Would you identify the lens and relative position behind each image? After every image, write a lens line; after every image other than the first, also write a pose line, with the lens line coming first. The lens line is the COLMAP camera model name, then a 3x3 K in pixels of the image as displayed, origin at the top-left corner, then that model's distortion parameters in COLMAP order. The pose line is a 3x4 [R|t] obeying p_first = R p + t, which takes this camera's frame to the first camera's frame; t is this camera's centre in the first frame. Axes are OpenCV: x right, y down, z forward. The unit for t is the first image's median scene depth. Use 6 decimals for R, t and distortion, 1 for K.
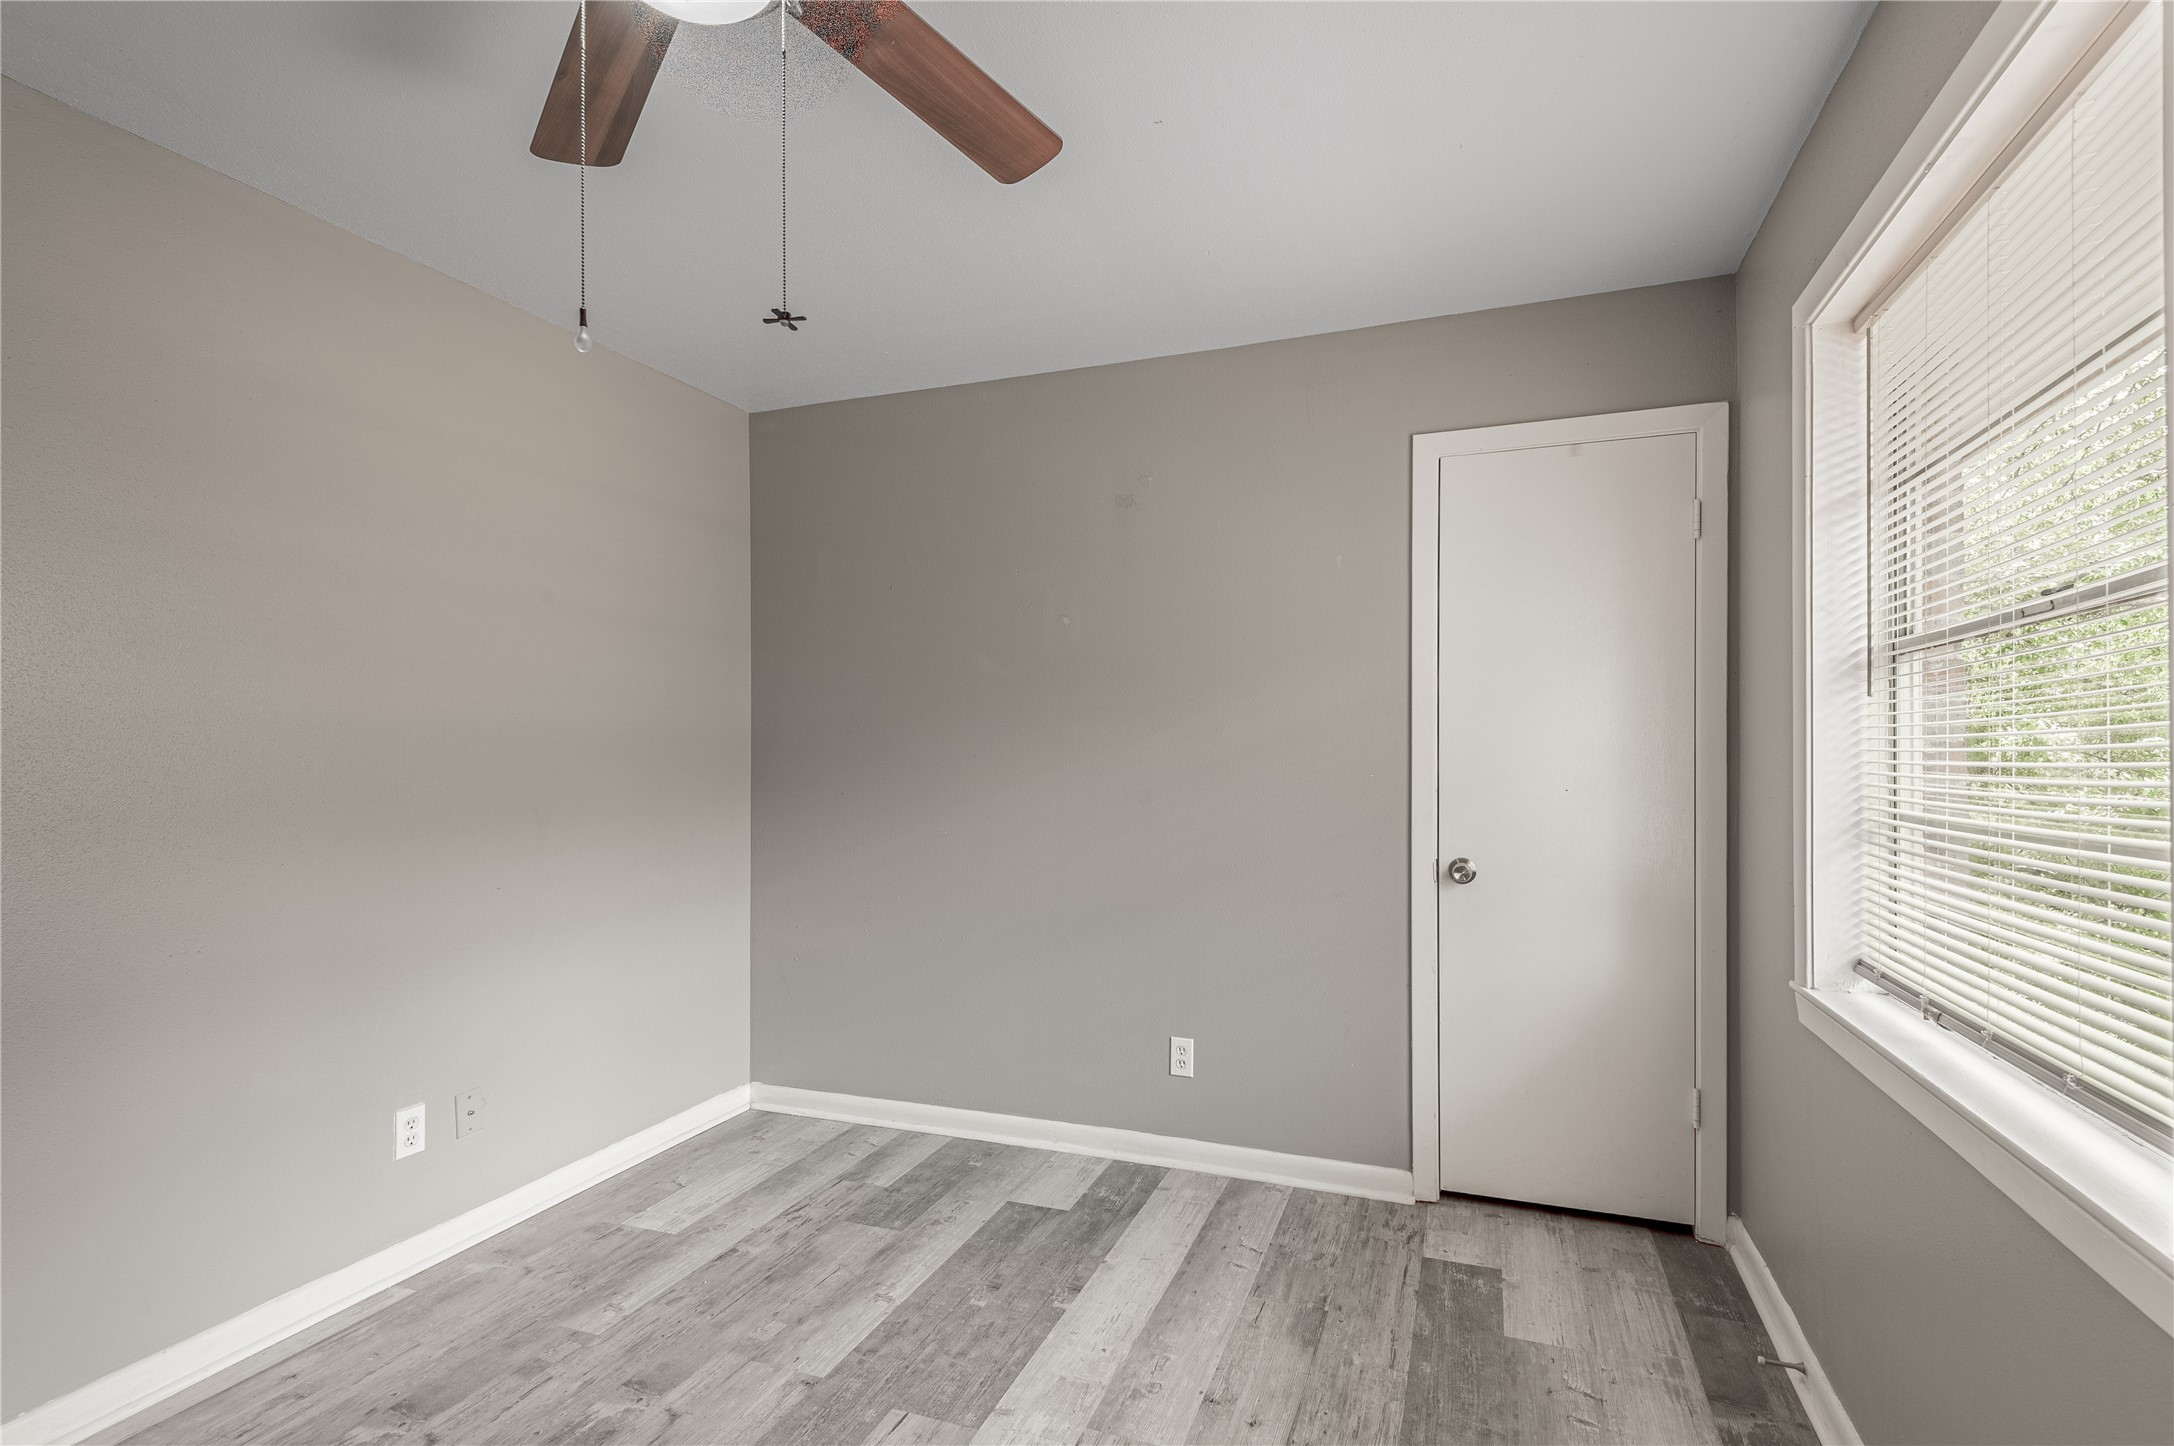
lens RADIAL K [[973.0, 0, 1020.0], [0, 973.0, 728.4], [0, 0, 1]] dist [0.040648, -0.029153]
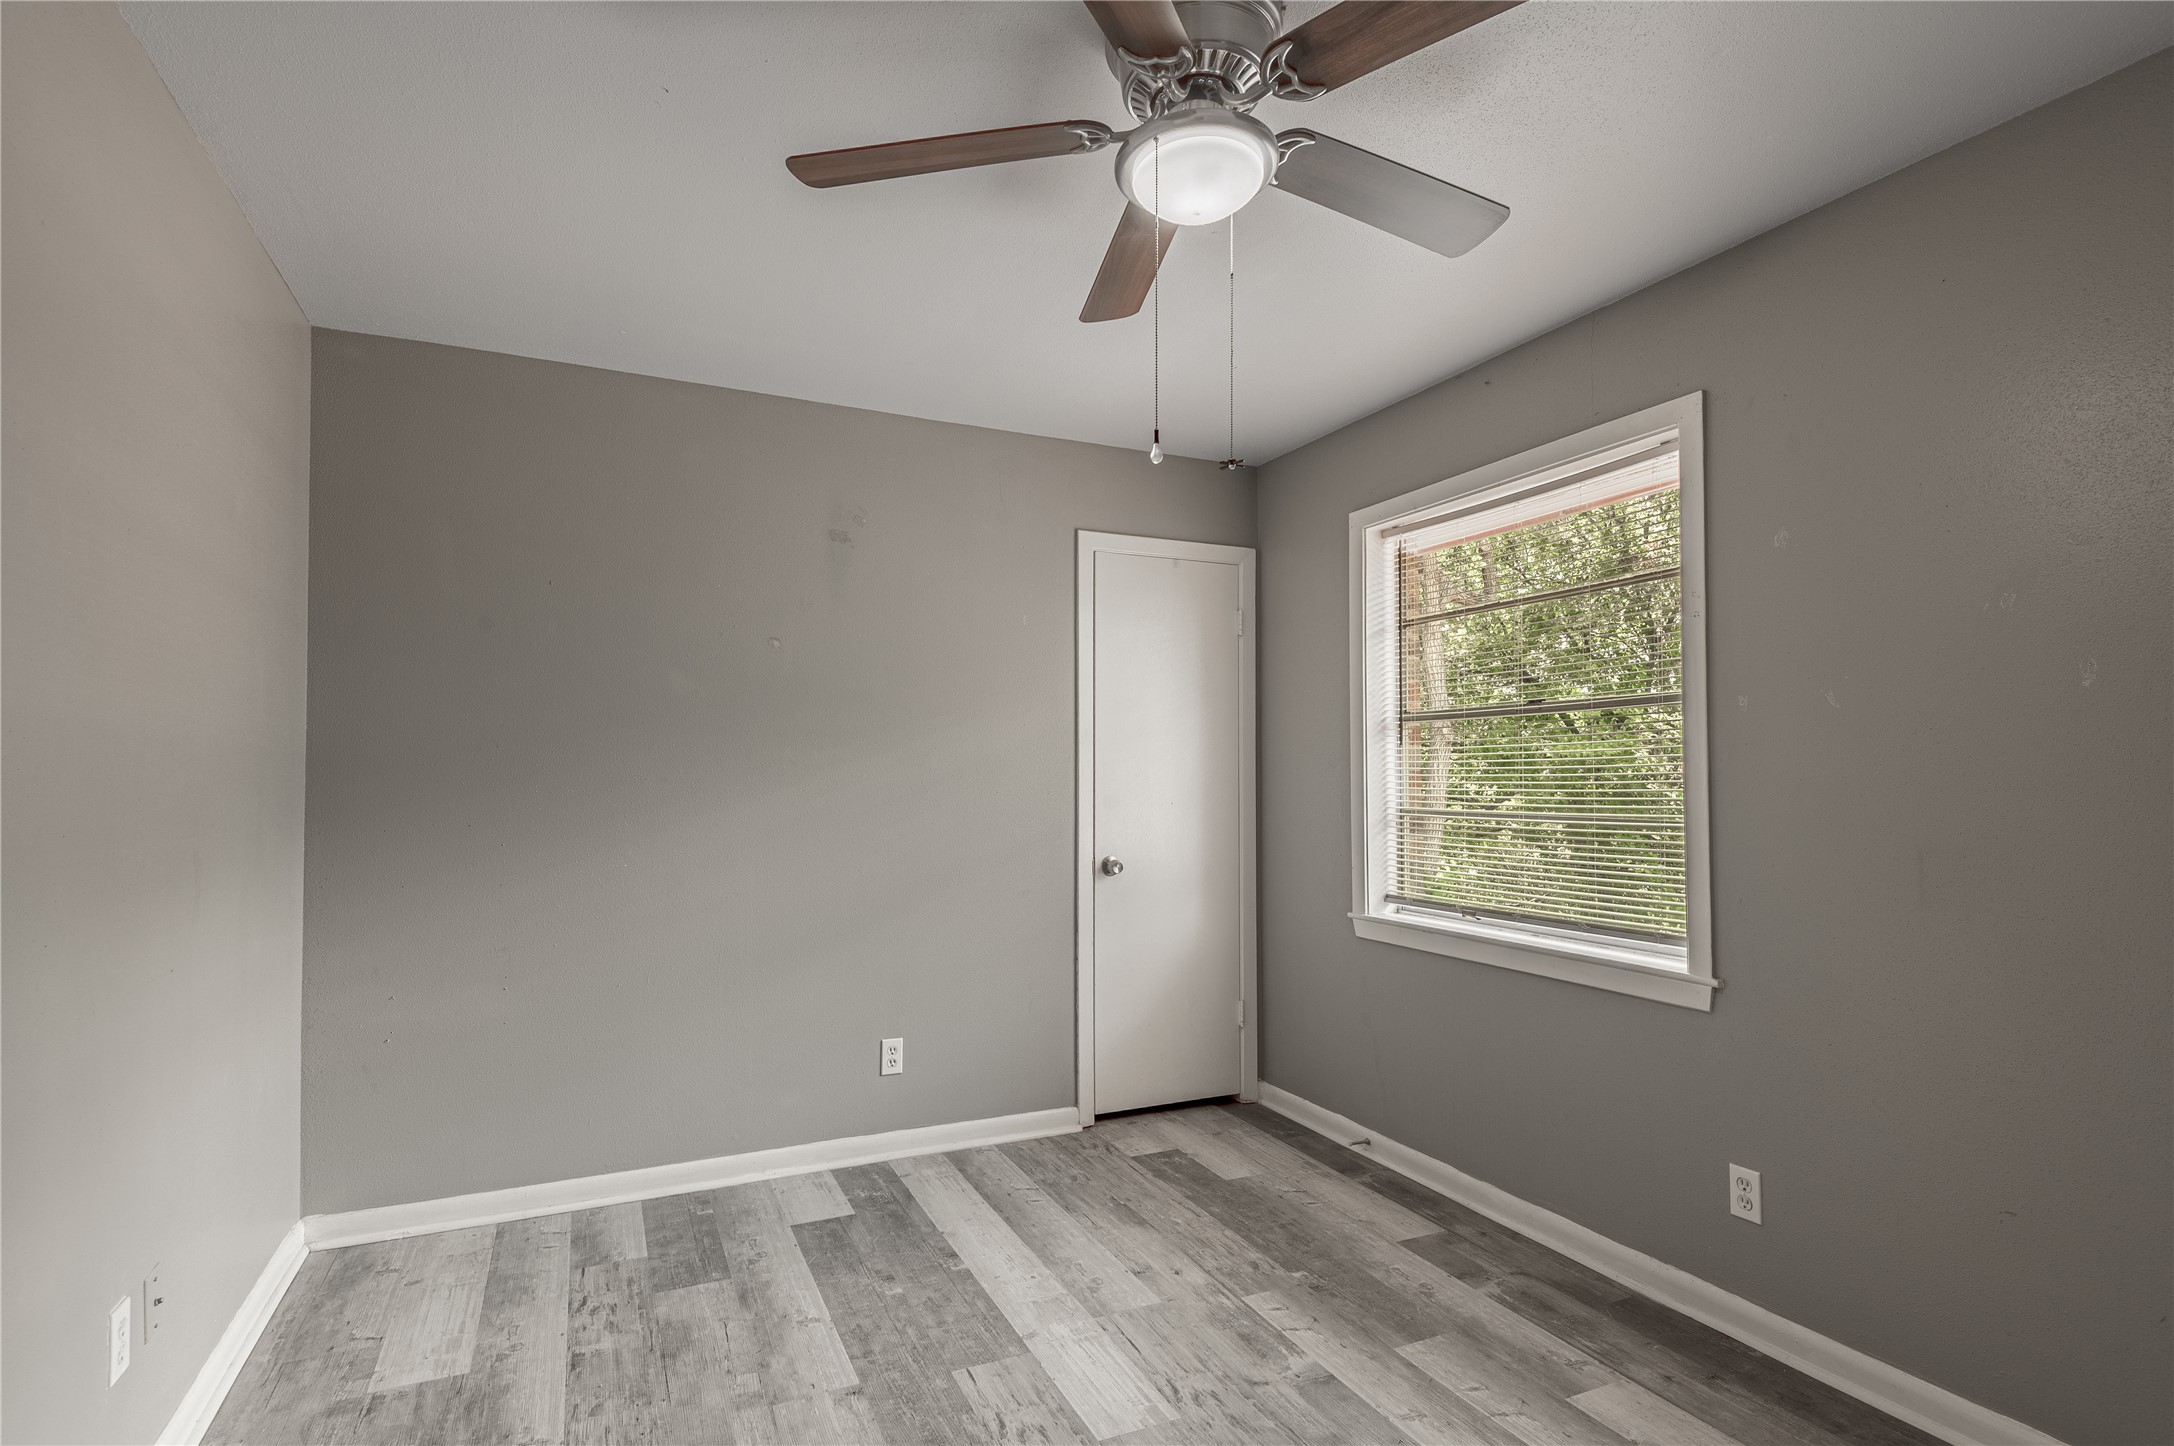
lens RADIAL K [[996.3, 0, 1082.6], [0, 996.3, 714.9], [0, 0, 1]] dist [0.015212, -0.010016]
pose [[0.732818, 0.043225, 0.679050, -0.542860], [-0.017936, 0.998861, -0.044226, 0.002881], [-0.680188, 0.020231, 0.732758, 0.044315]]
